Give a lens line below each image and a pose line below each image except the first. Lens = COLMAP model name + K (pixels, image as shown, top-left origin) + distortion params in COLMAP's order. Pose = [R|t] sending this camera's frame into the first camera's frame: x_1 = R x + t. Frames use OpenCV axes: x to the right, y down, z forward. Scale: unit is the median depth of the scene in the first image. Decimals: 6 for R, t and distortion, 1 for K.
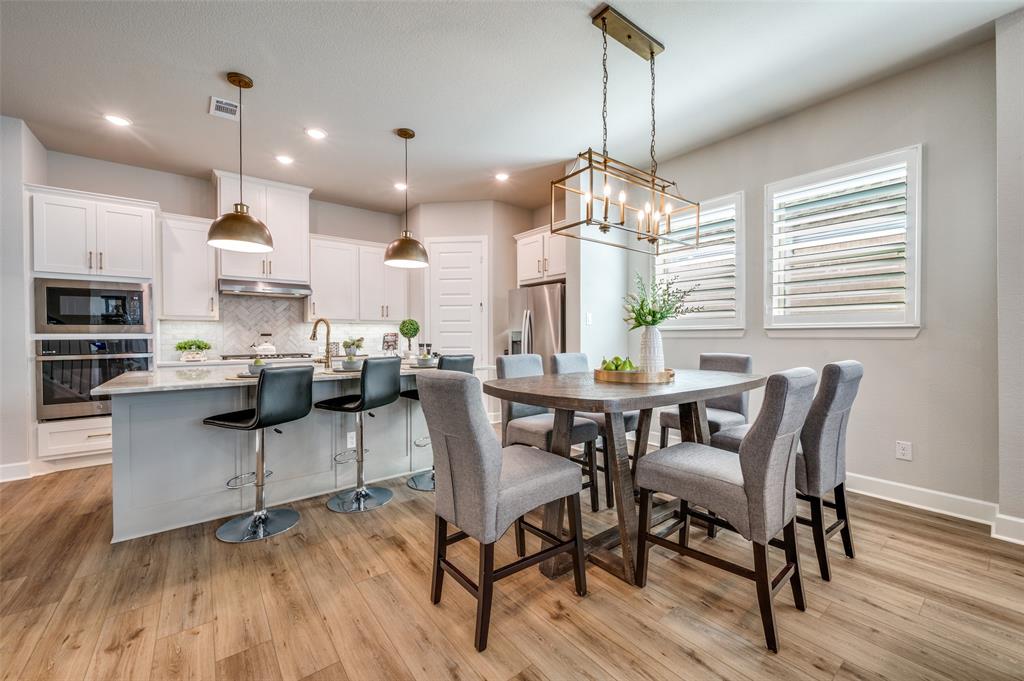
lens RADIAL K [[402.8, 0, 521.3], [0, 402.8, 339.6], [0, 0, 1]] dist [0.000869, -0.000230]
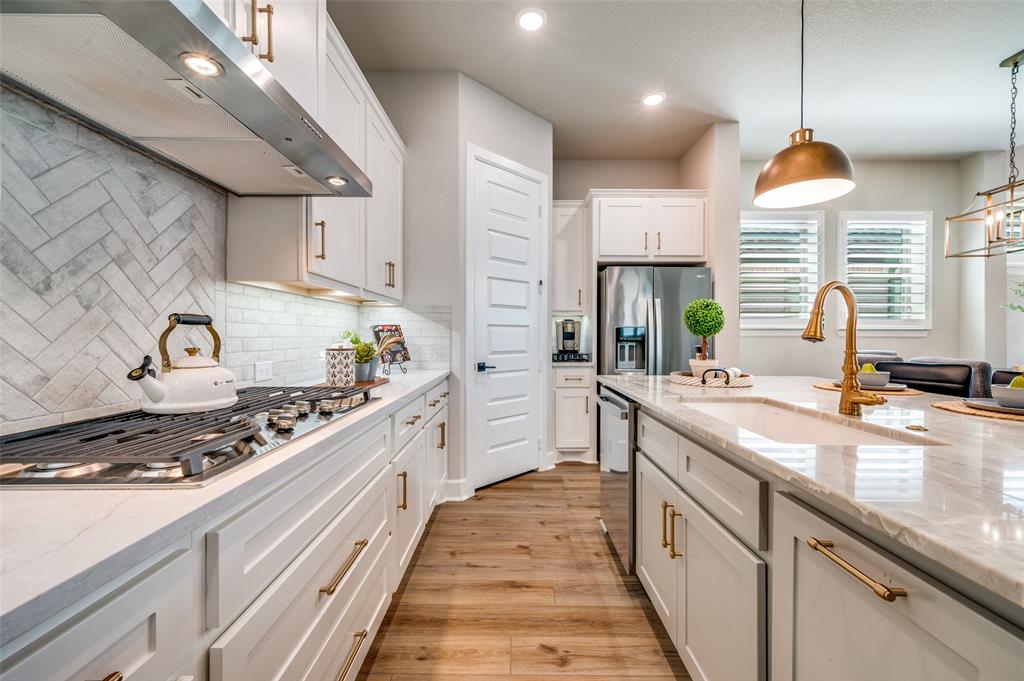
lens RADIAL K [[402.8, 0, 511.9], [0, 402.8, 337.7], [0, 0, 1]] dist [0.000869, -0.000230]
pose [[0.628593, -0.001200, 0.777734, -0.923428], [0.000417, 0.999999, 0.001205, -0.002803], [-0.777735, -0.000433, 0.628593, 0.958448]]
